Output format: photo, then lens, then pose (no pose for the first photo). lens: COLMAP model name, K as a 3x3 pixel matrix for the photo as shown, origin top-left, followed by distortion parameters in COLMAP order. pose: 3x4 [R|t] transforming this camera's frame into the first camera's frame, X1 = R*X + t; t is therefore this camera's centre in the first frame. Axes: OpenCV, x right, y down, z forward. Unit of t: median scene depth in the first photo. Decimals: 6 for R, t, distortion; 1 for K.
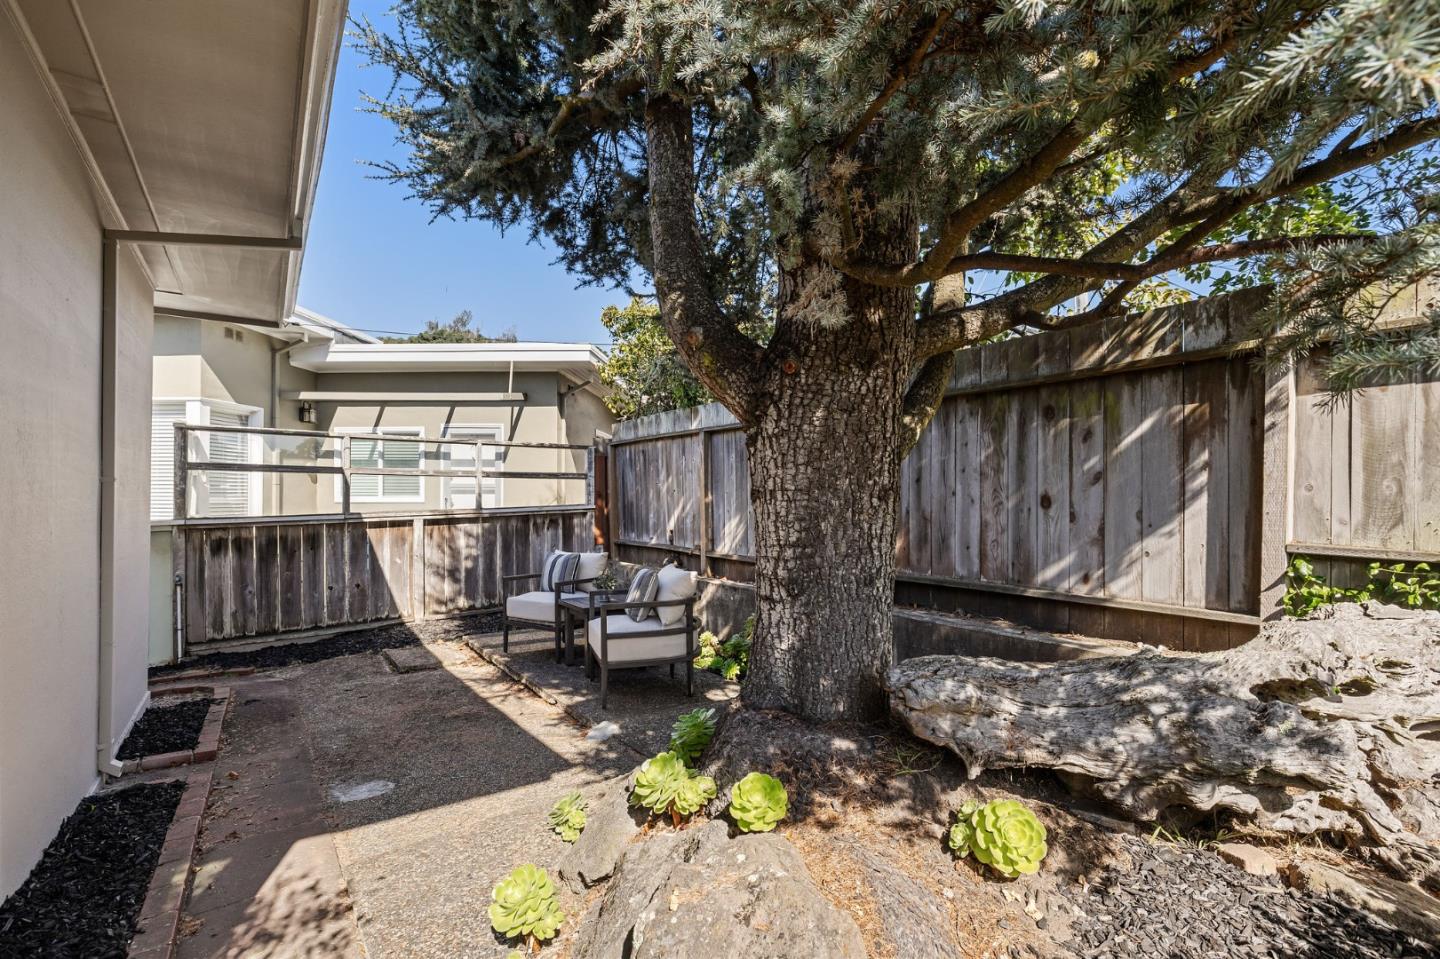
lens RADIAL K [[669.1, 0, 726.2], [0, 669.1, 498.6], [0, 0, 1]] dist [-0.001256, -0.000202]
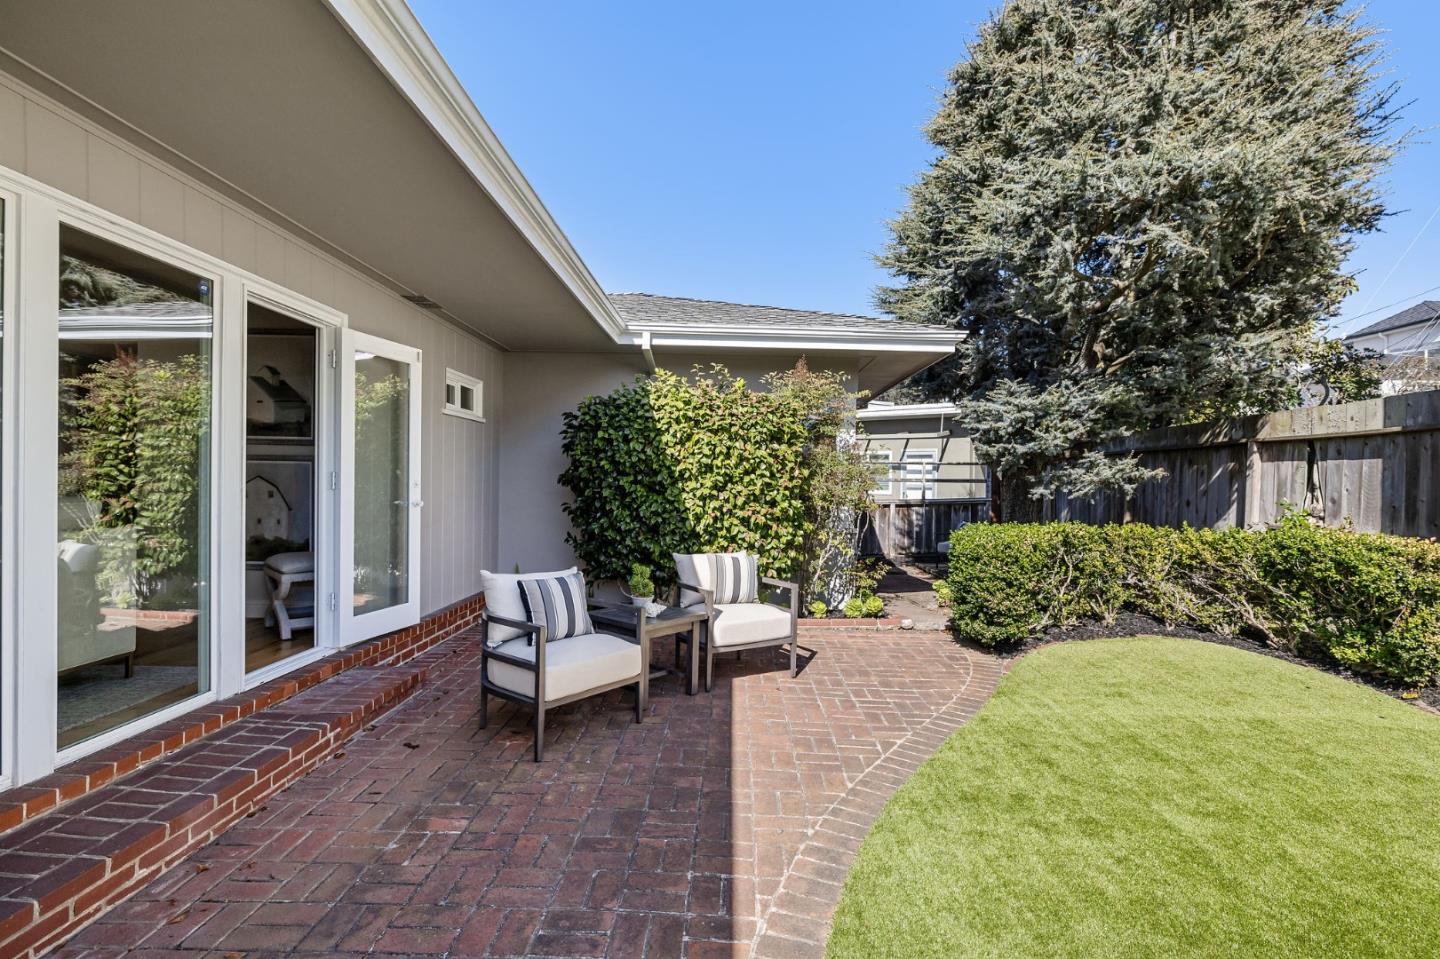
lens RADIAL K [[669.1, 0, 726.2], [0, 669.1, 498.6], [0, 0, 1]] dist [-0.001256, -0.000202]
pose [[0.809894, 0.021616, -0.586178, 0.488903], [-0.010783, 0.999701, 0.021966, -0.038738], [0.586477, -0.011469, 0.809885, -1.467935]]
